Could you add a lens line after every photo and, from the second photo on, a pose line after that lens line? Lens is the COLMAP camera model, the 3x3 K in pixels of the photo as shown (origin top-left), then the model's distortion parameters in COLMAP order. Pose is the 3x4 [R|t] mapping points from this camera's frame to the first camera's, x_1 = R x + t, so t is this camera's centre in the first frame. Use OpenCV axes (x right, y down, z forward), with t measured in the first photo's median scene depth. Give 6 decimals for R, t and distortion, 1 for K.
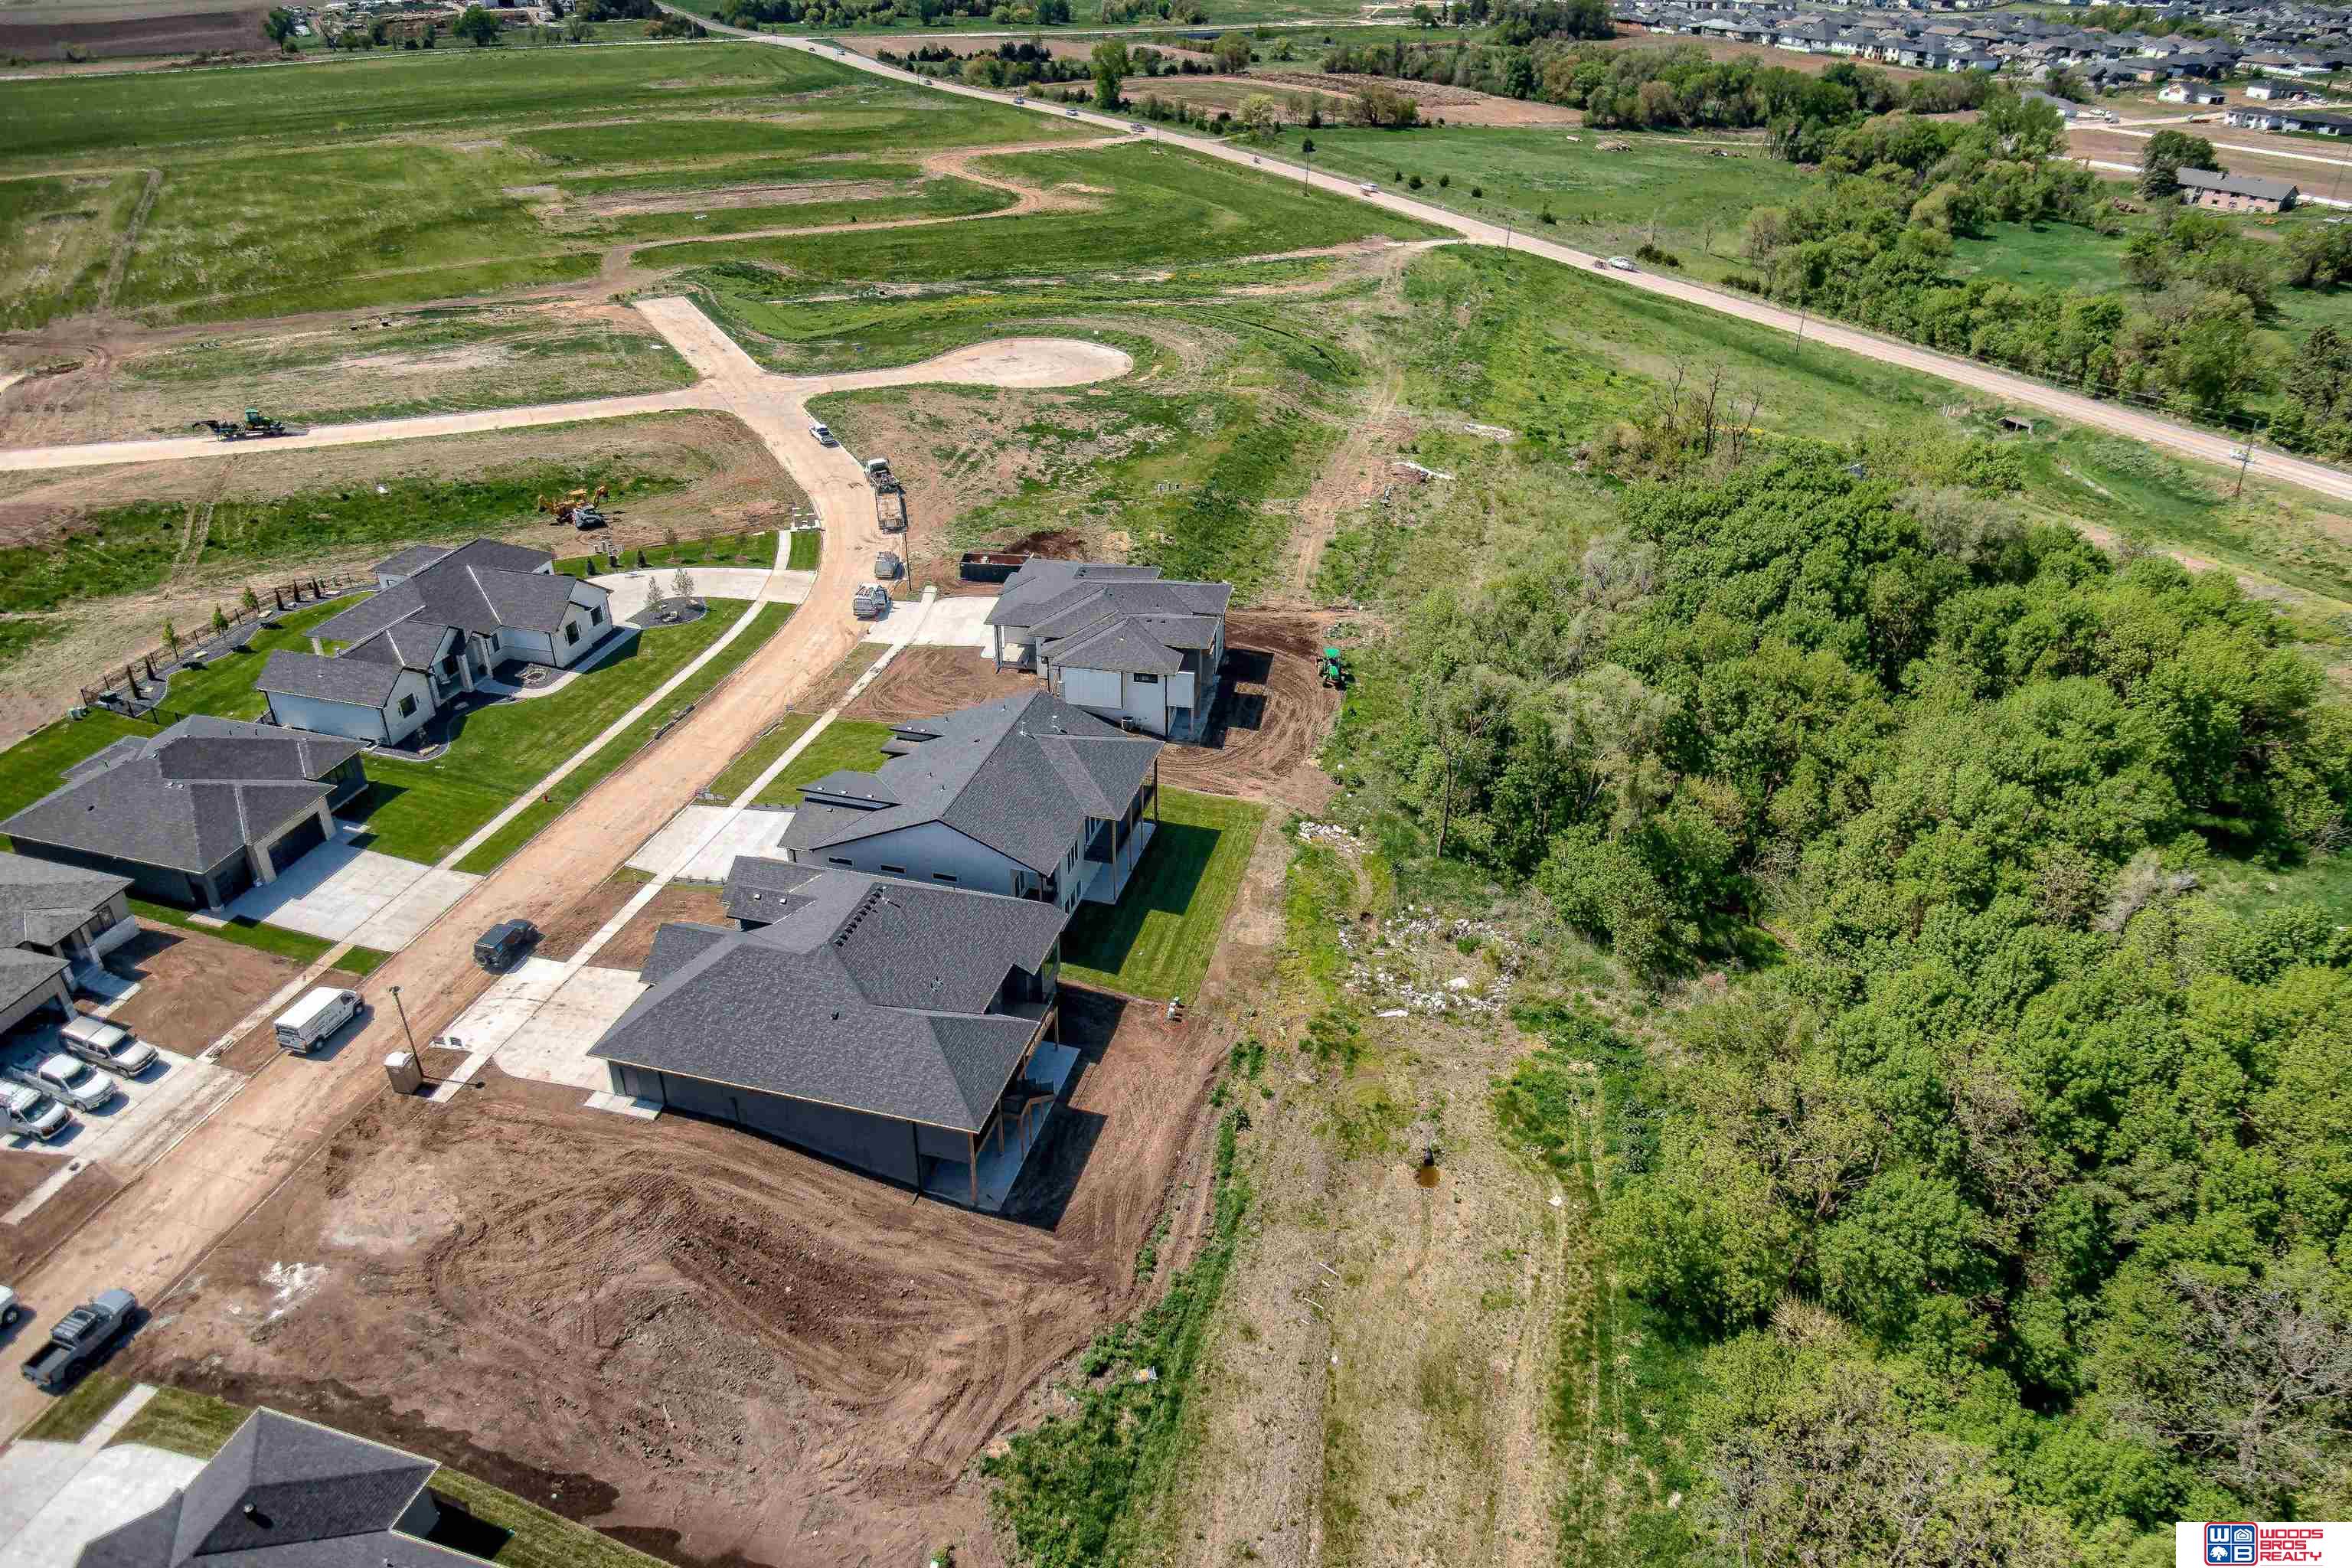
lens RADIAL K [[1537.6, 0, 1170.1], [0, 1537.6, 807.7], [0, 0, 1]] dist [0.014544, -0.097546]
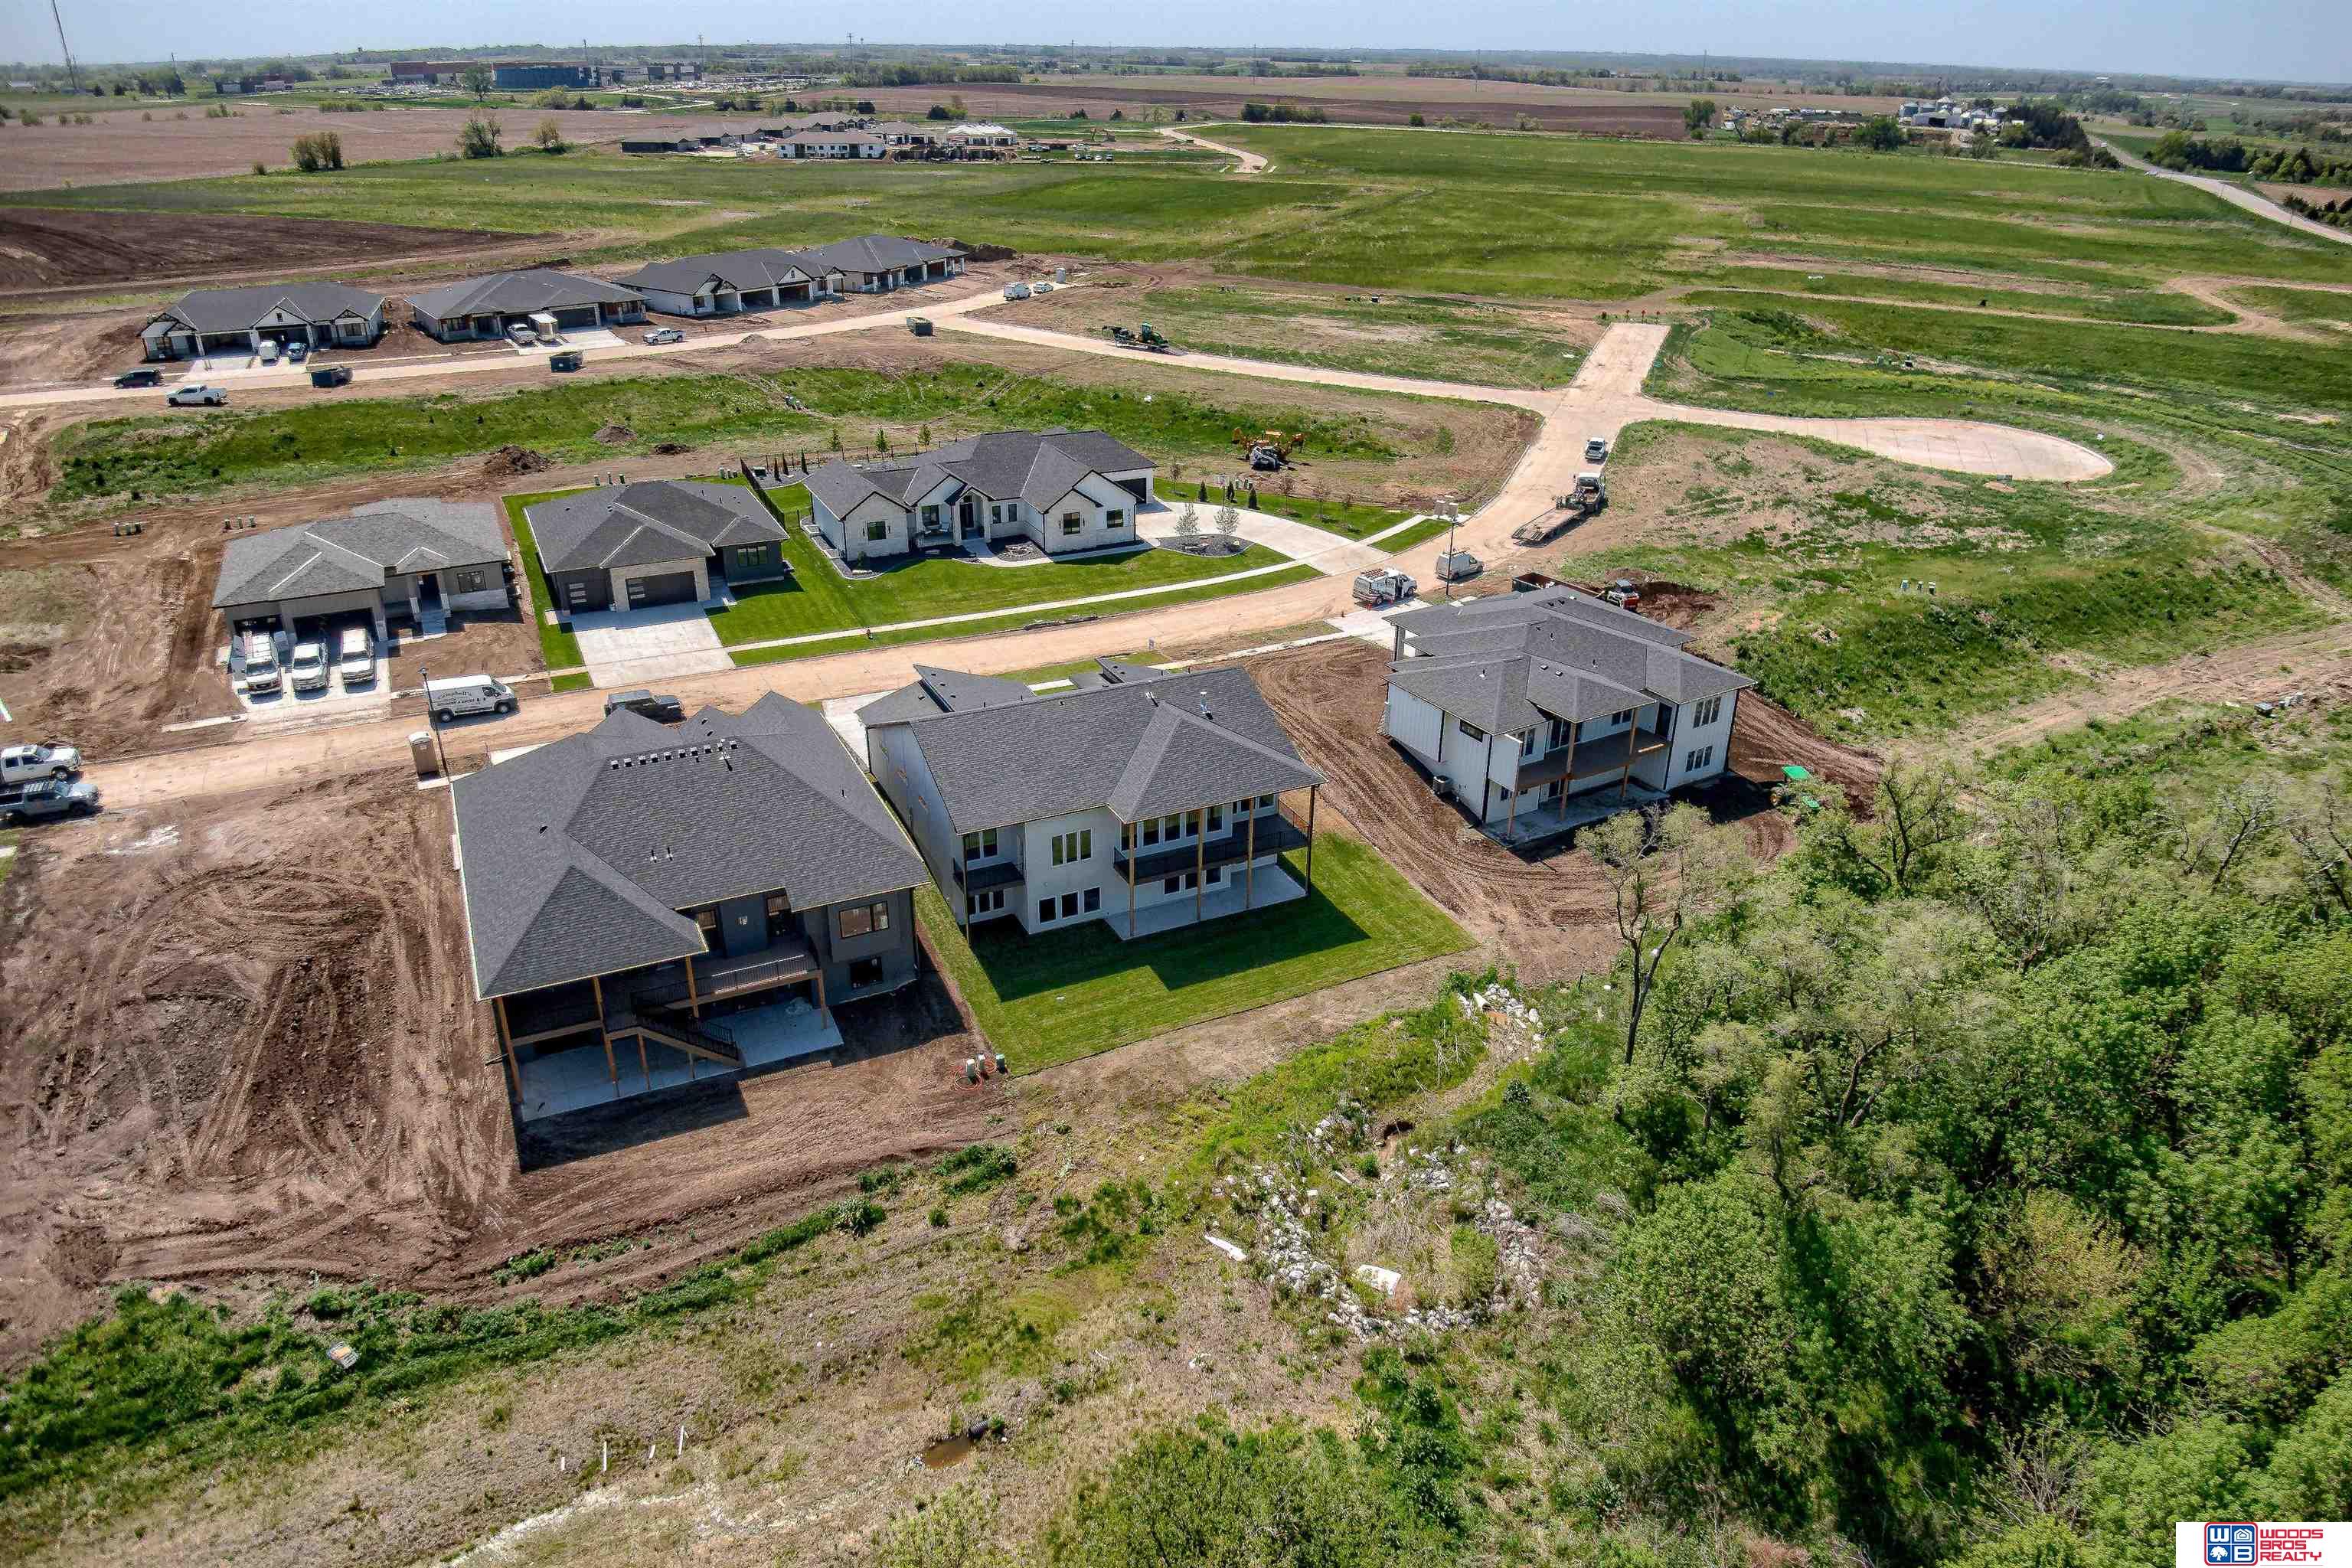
lens RADIAL K [[1537.6, 0, 1170.1], [0, 1537.6, 807.7], [0, 0, 1]] dist [0.014544, -0.097546]
pose [[0.650012, 0.336869, -0.681177, 0.415971], [-0.390924, 0.916904, 0.080407, -0.057712], [0.651661, 0.214023, 0.727689, 0.421530]]
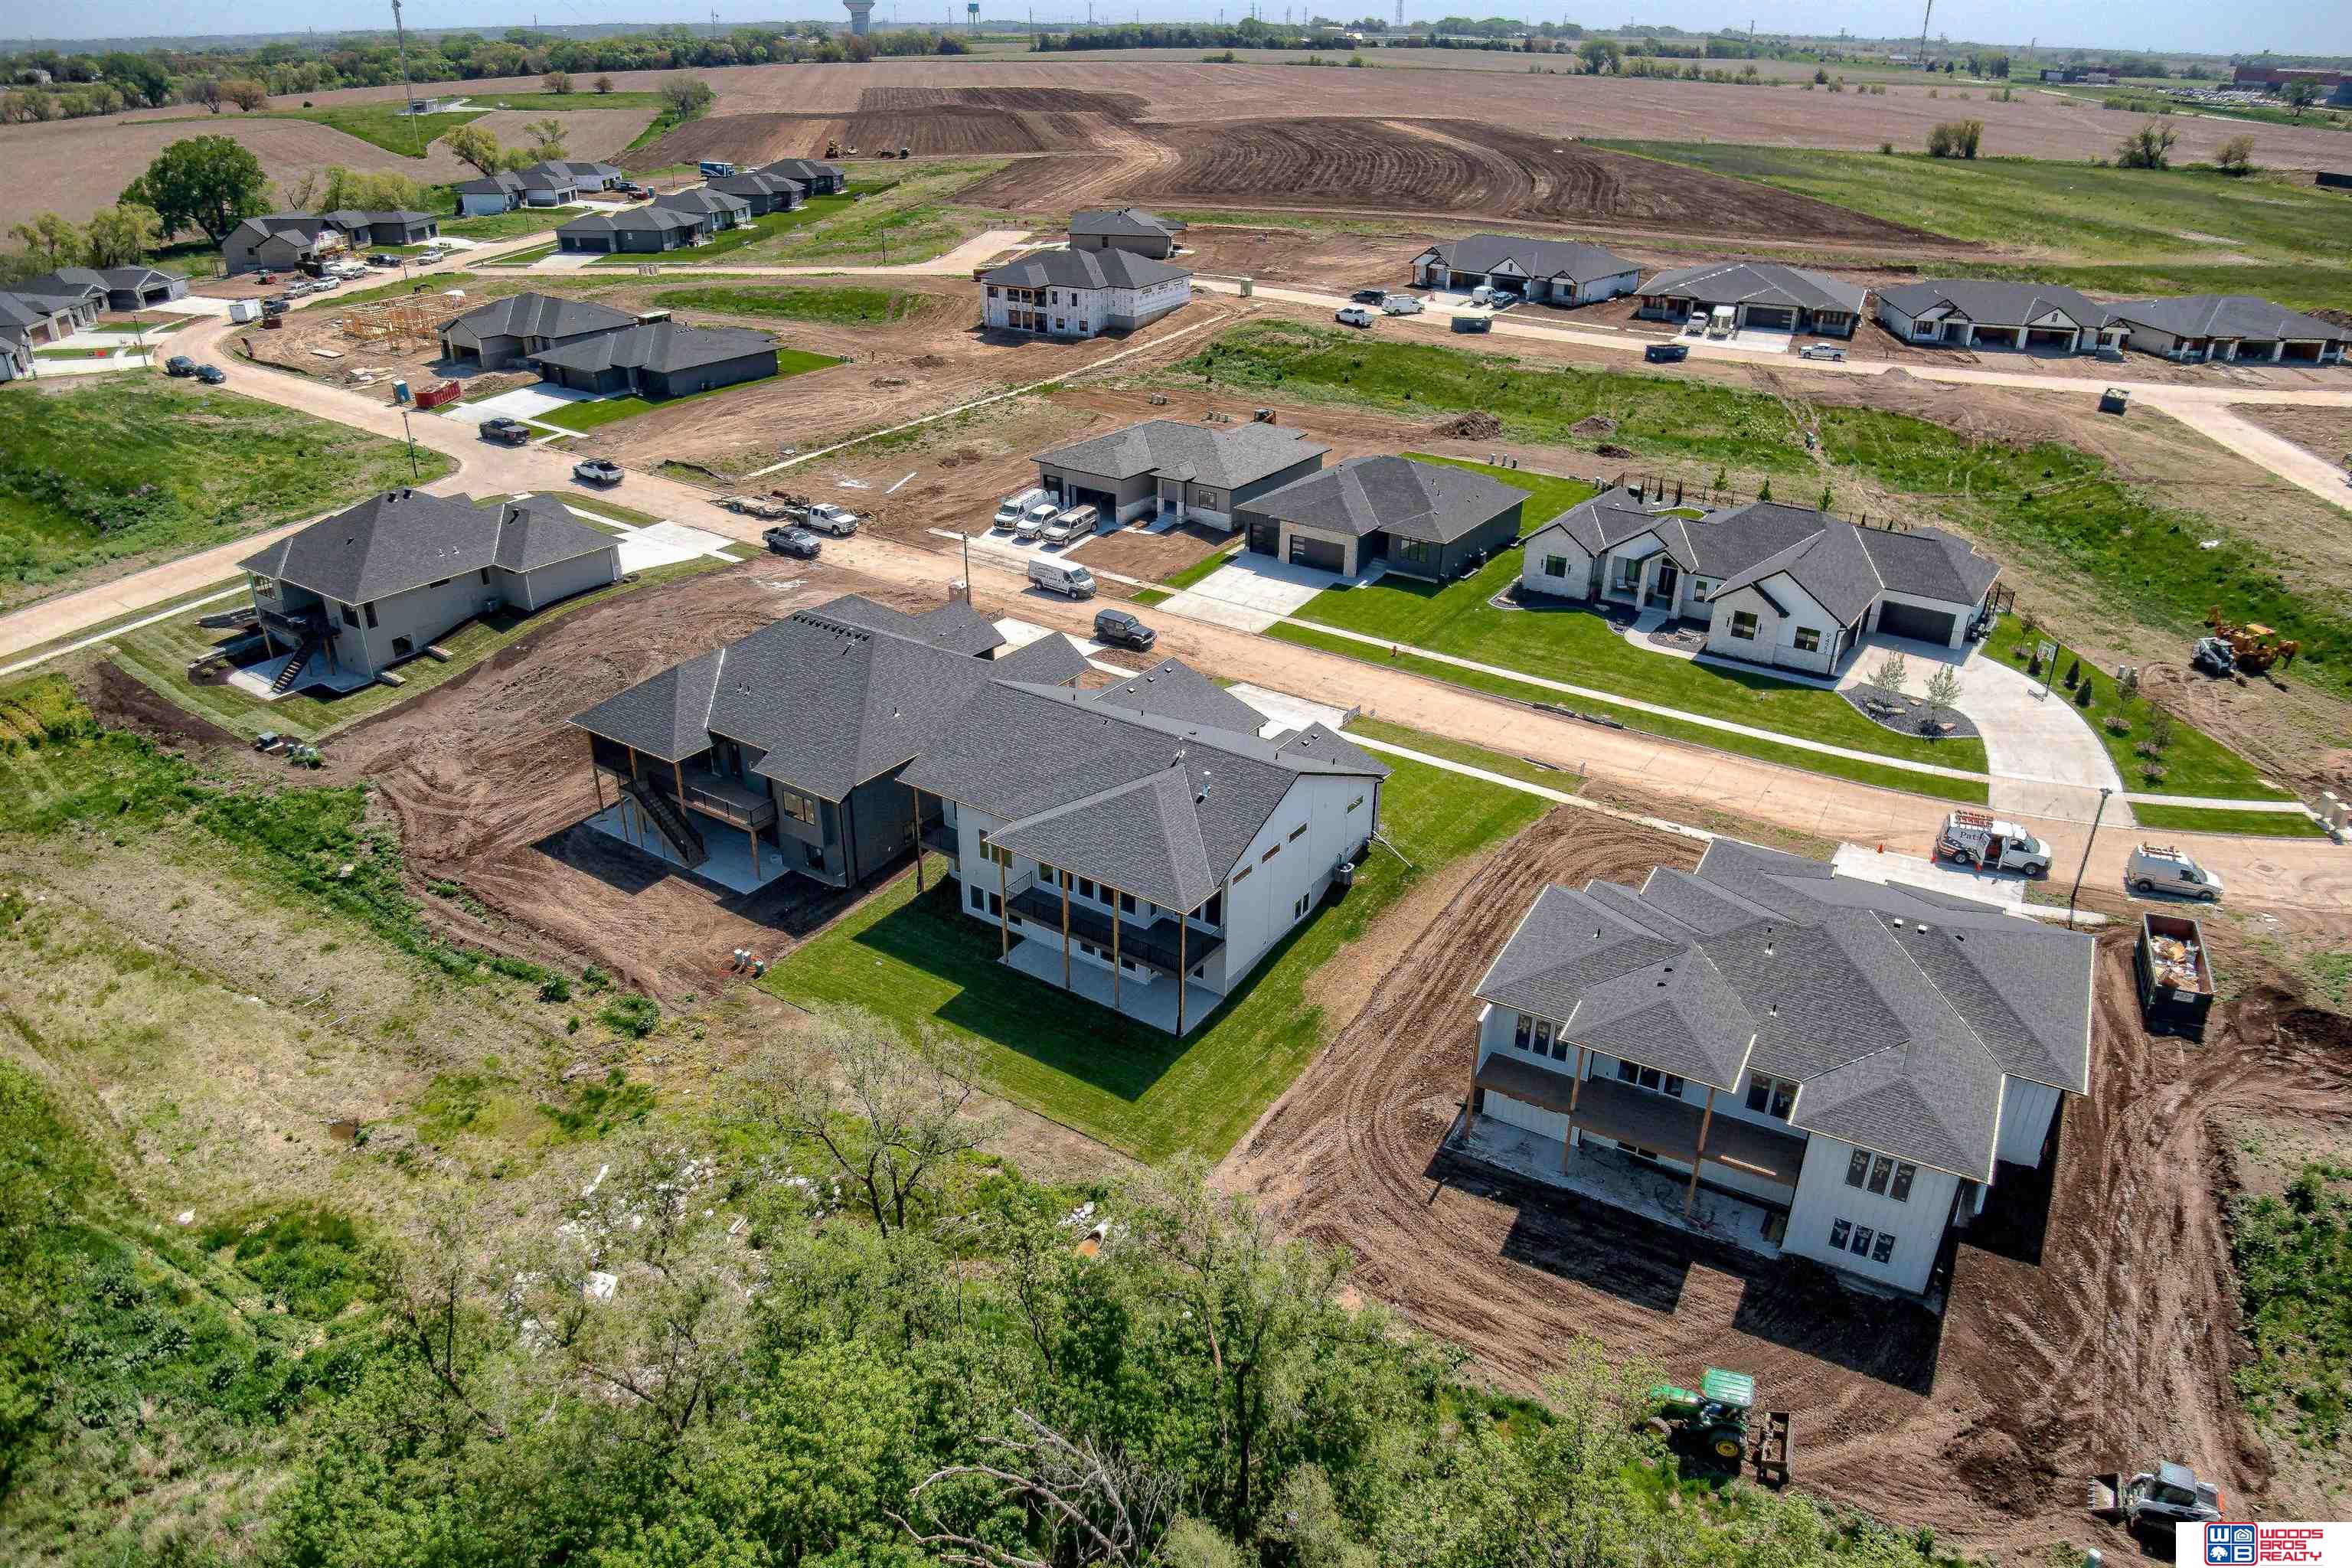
lens RADIAL K [[1537.6, 0, 1170.1], [0, 1537.6, 807.7], [0, 0, 1]] dist [0.014544, -0.097546]
pose [[-0.339460, 0.421811, -0.840739, 0.454544], [-0.489326, 0.684157, 0.540823, -0.369738], [0.803323, 0.594983, -0.025841, 0.944609]]
